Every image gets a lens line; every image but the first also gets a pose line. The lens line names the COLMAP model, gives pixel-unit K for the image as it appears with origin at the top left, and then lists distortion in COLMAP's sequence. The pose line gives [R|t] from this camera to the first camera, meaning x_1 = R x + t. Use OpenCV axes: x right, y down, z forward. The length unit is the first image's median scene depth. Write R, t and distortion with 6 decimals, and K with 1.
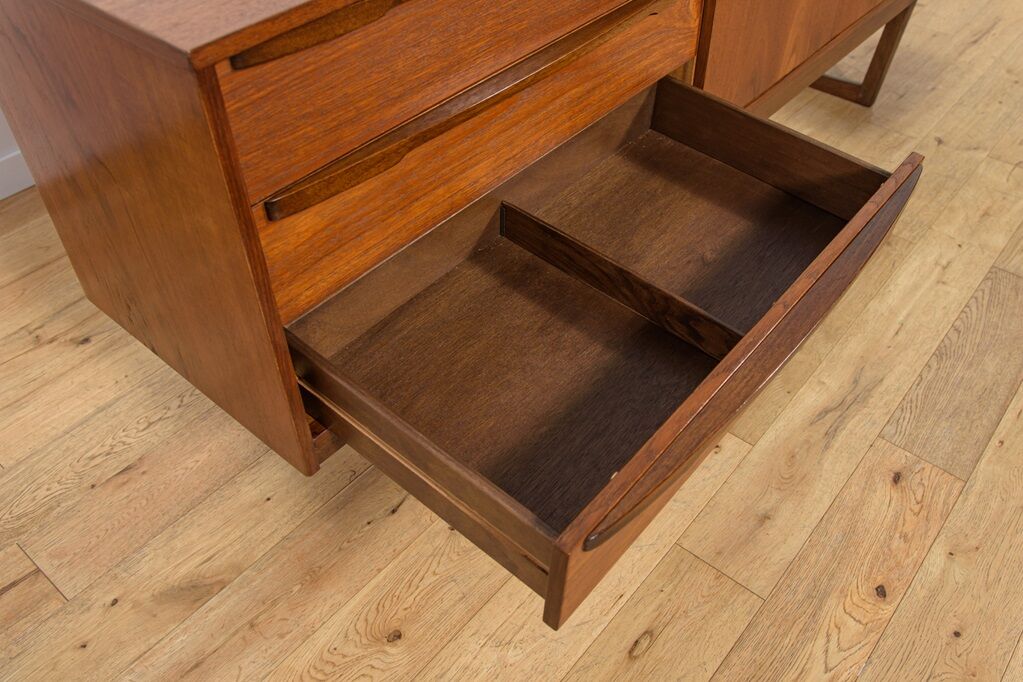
lens RADIAL K [[872.3, 0, 537.5], [0, 872.3, 341.5], [0, 0, 1]] dist [-0.062102, 0.015276]
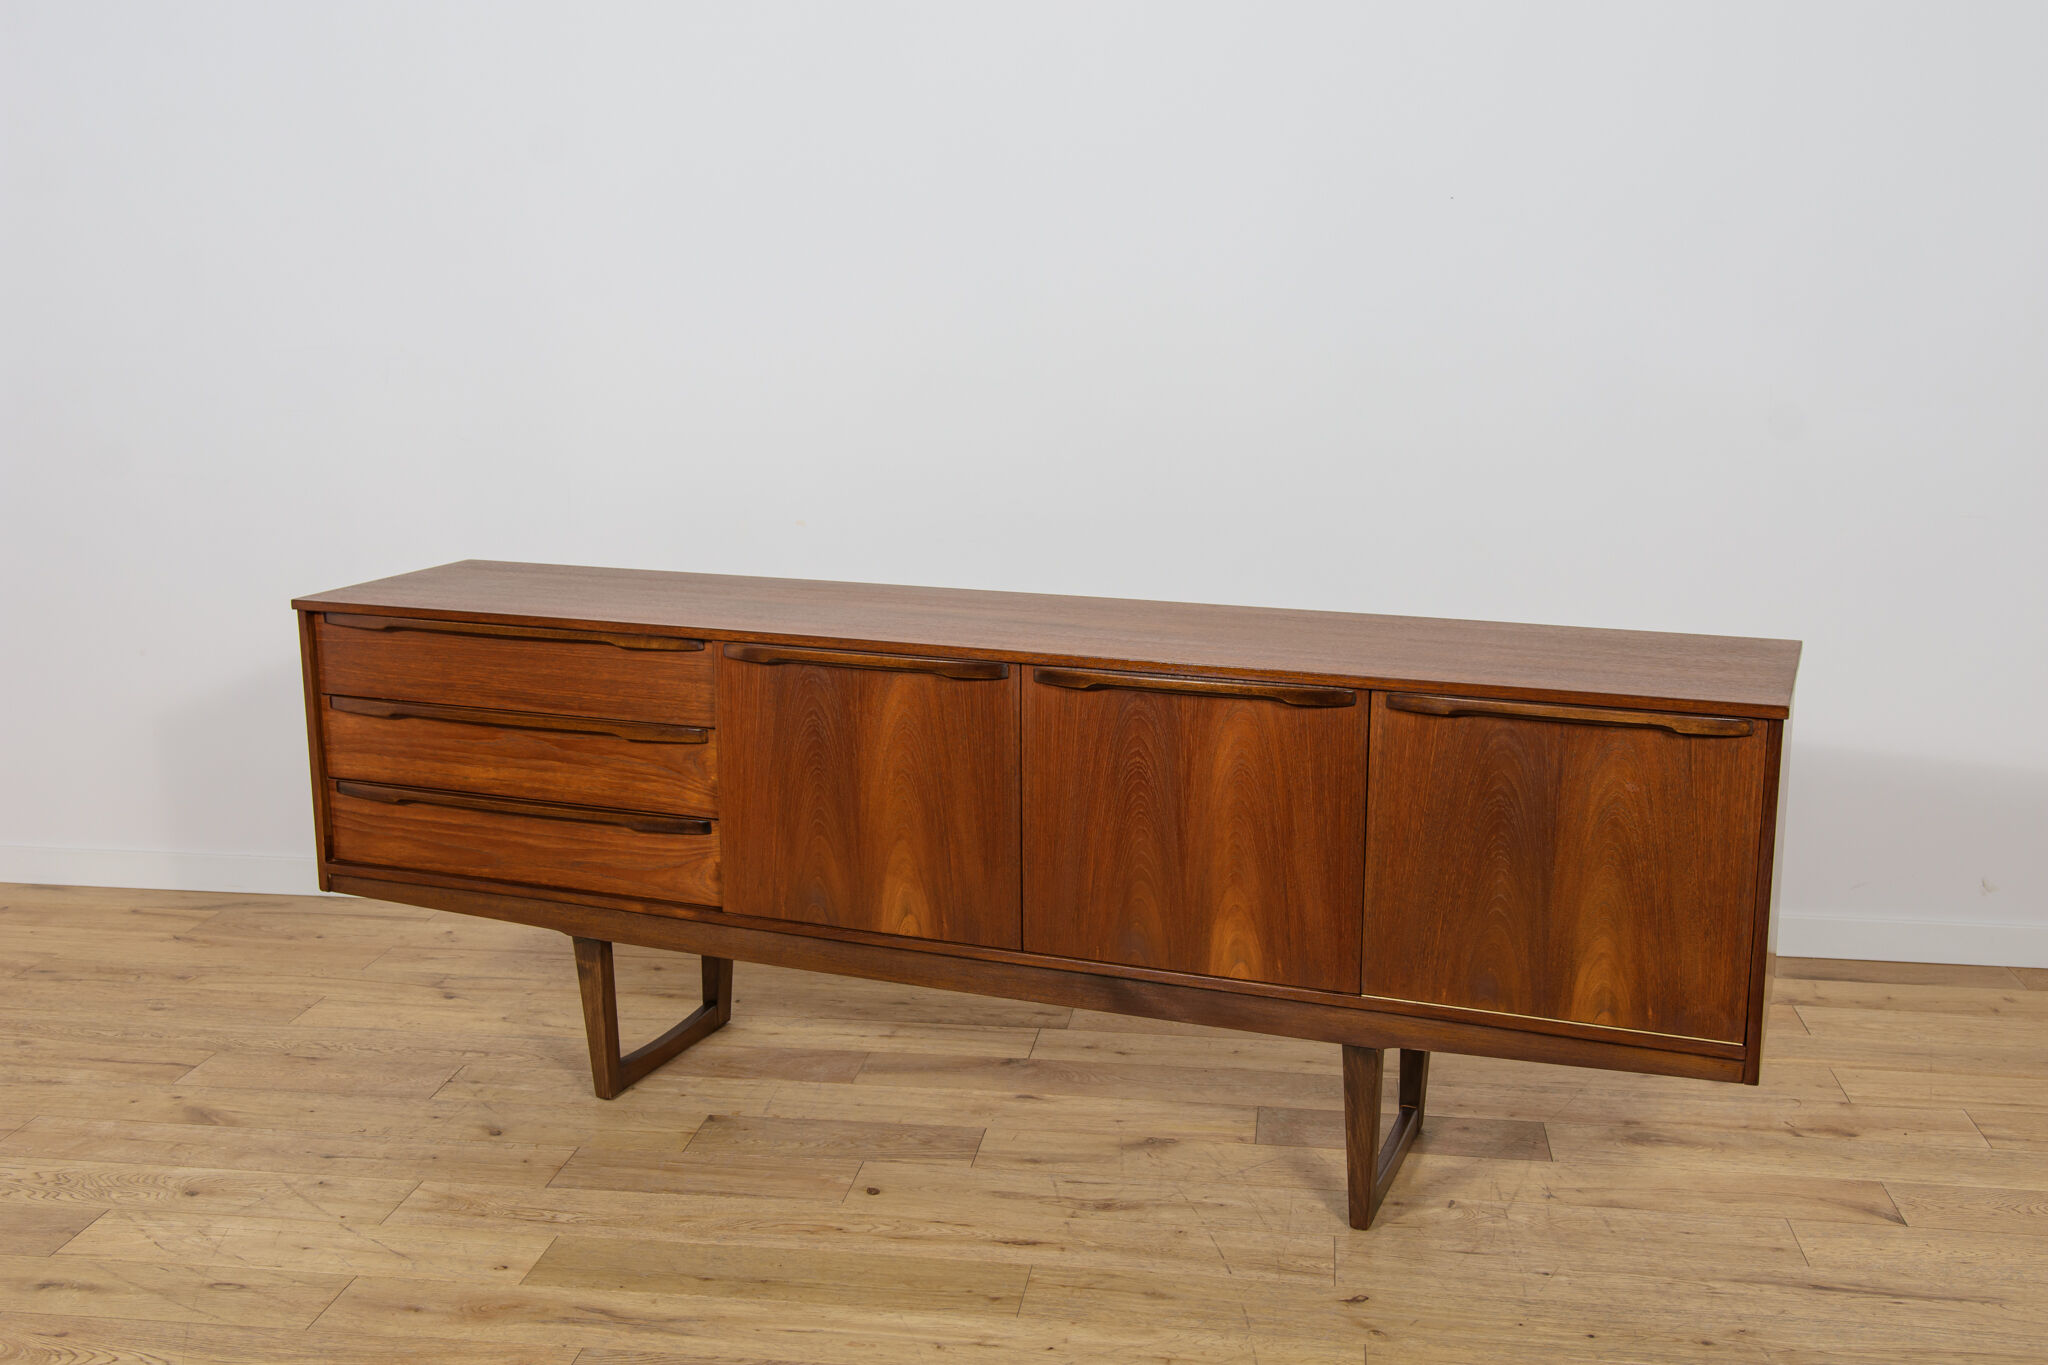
lens RADIAL K [[2128.8, 0, 1020.6], [0, 2128.8, 630.7], [0, 0, 1]] dist [0.027284, 0.000000]
pose [[0.505508, 0.148544, -0.849939, 2.218324], [-0.591460, 0.776864, -0.216002, -0.218609], [0.628201, 0.611896, 0.480569, -0.083801]]
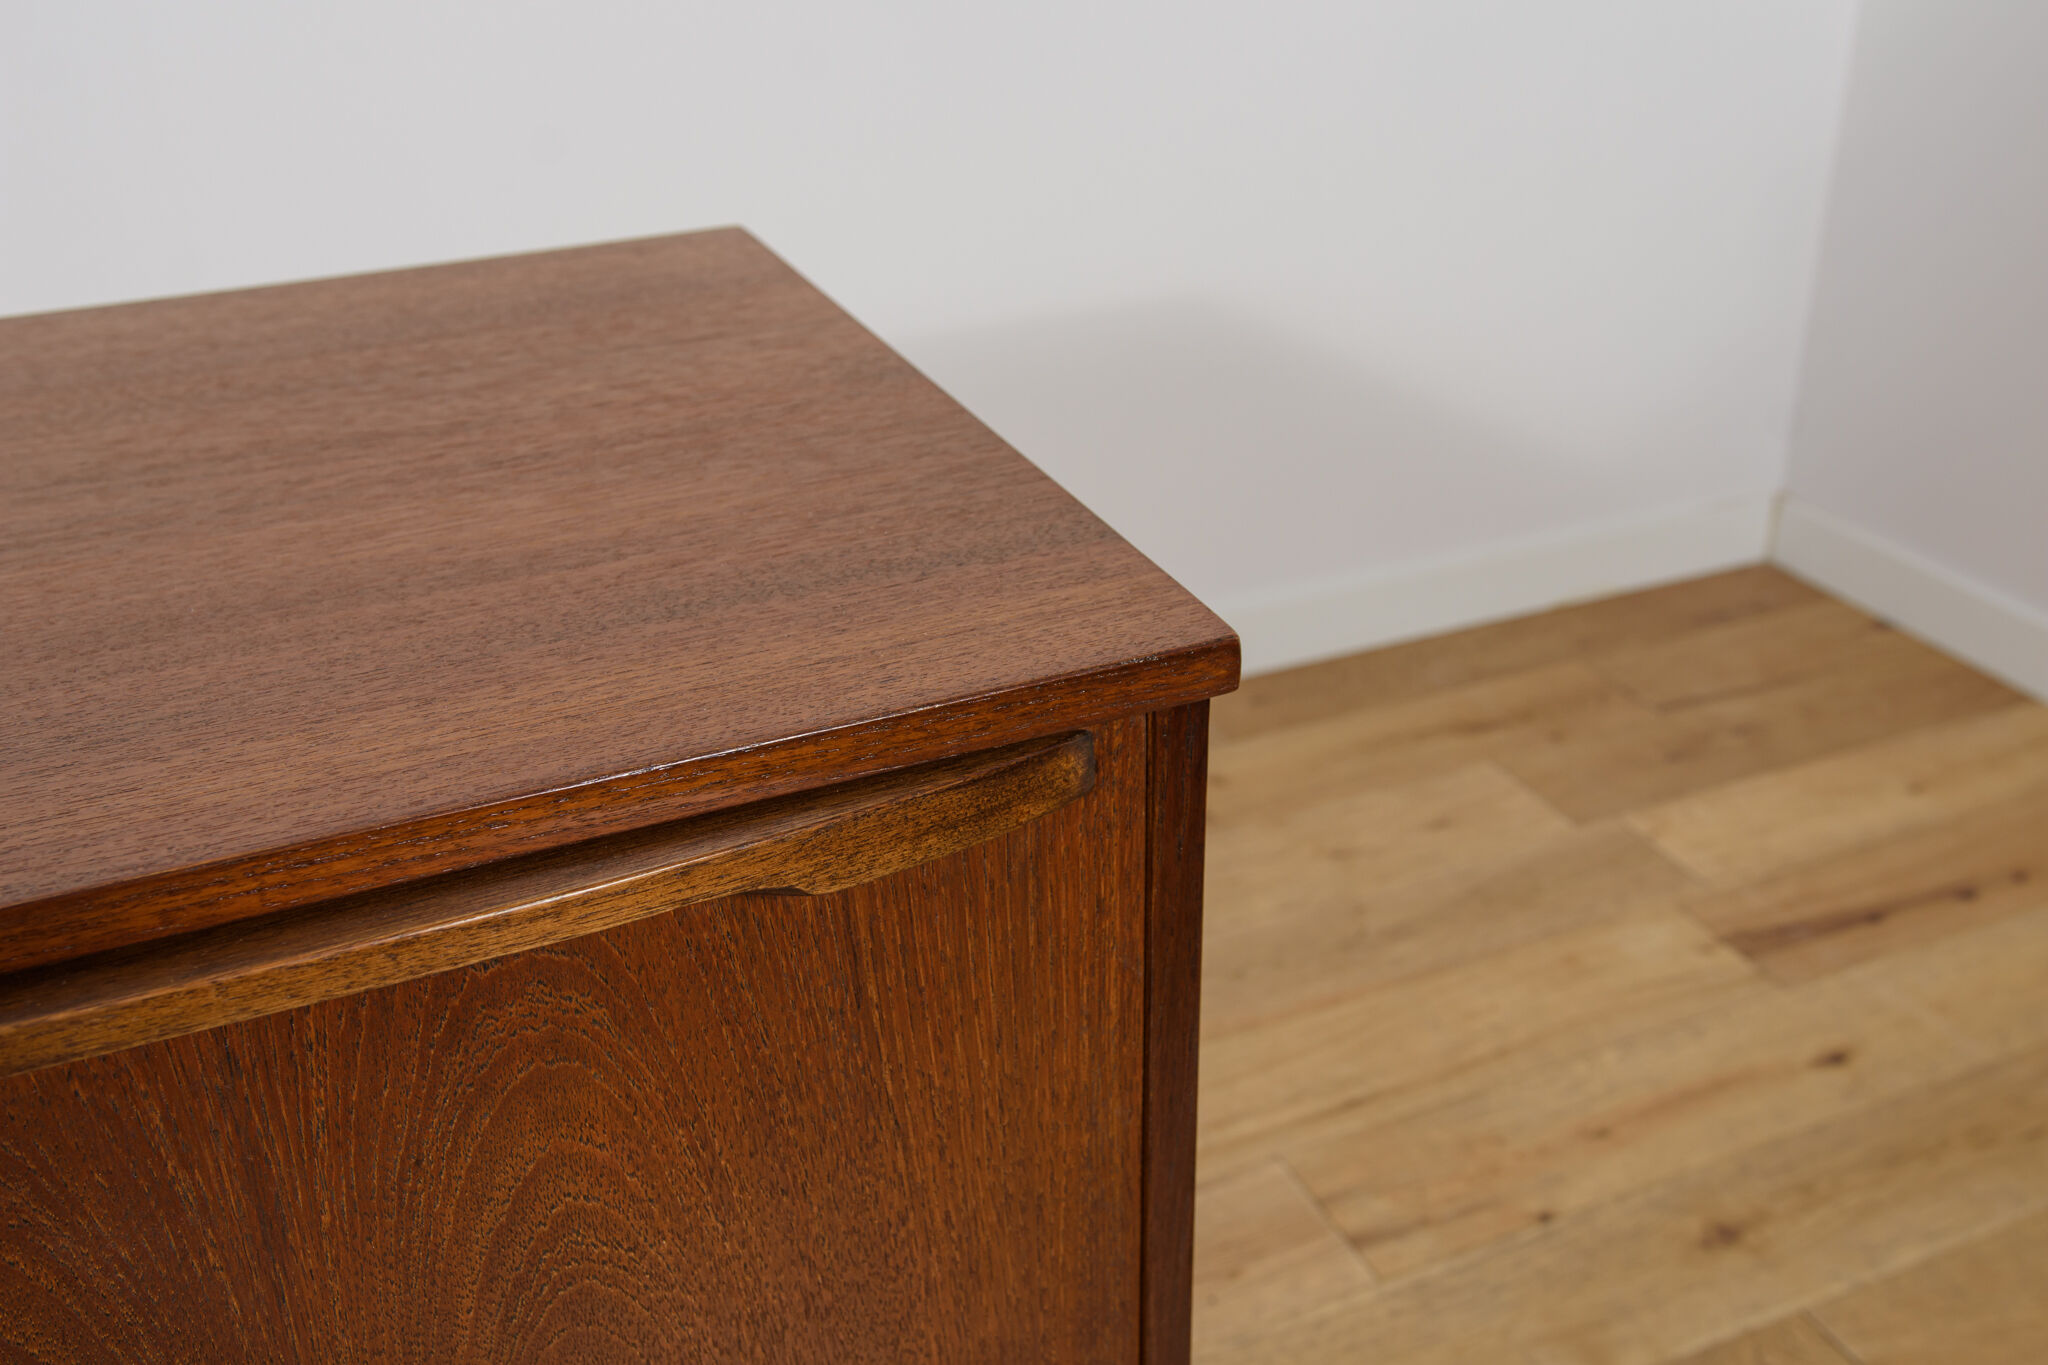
lens RADIAL K [[1986.7, 0, 1007.7], [0, 1986.7, 670.7], [0, 0, 1]] dist [0.002740, 0.000000]
pose [[0.875328, 0.198116, -0.441079, 1.032820], [-0.312693, 0.927723, -0.203845, -0.957036], [0.368814, 0.316353, 0.874012, 1.030531]]
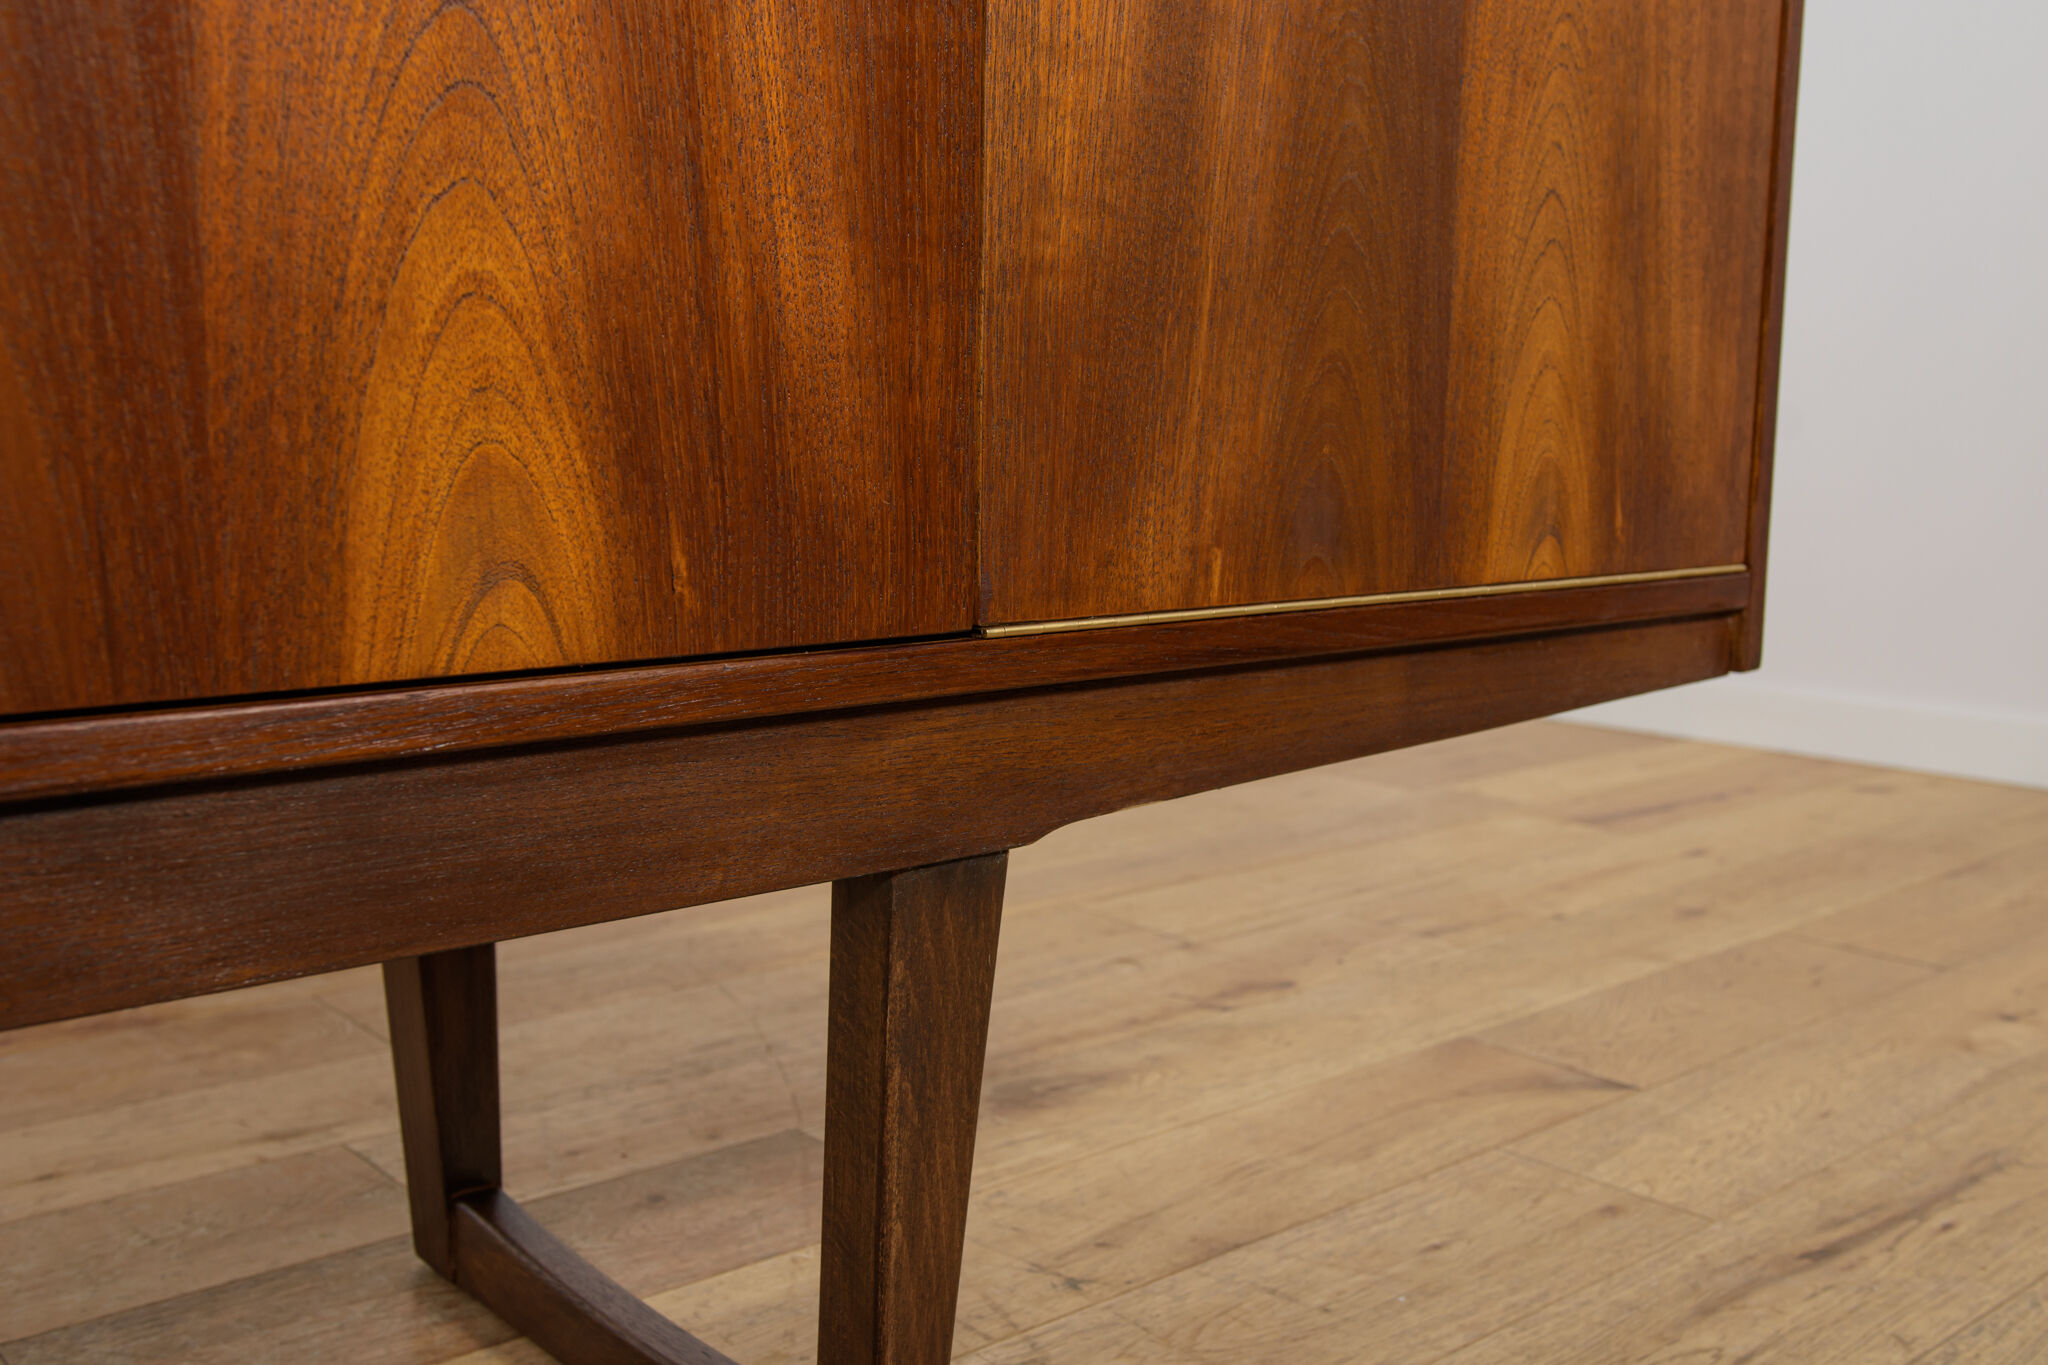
lens RADIAL K [[1986.7, 0, 1036.6], [0, 1986.7, 682.0], [0, 0, 1]] dist [0.002740, 0.000000]
pose [[0.985425, 0.032450, -0.166987, 0.748278], [-0.124700, 0.805484, -0.579349, -0.327959], [0.115705, 0.591728, 0.797791, 1.023087]]
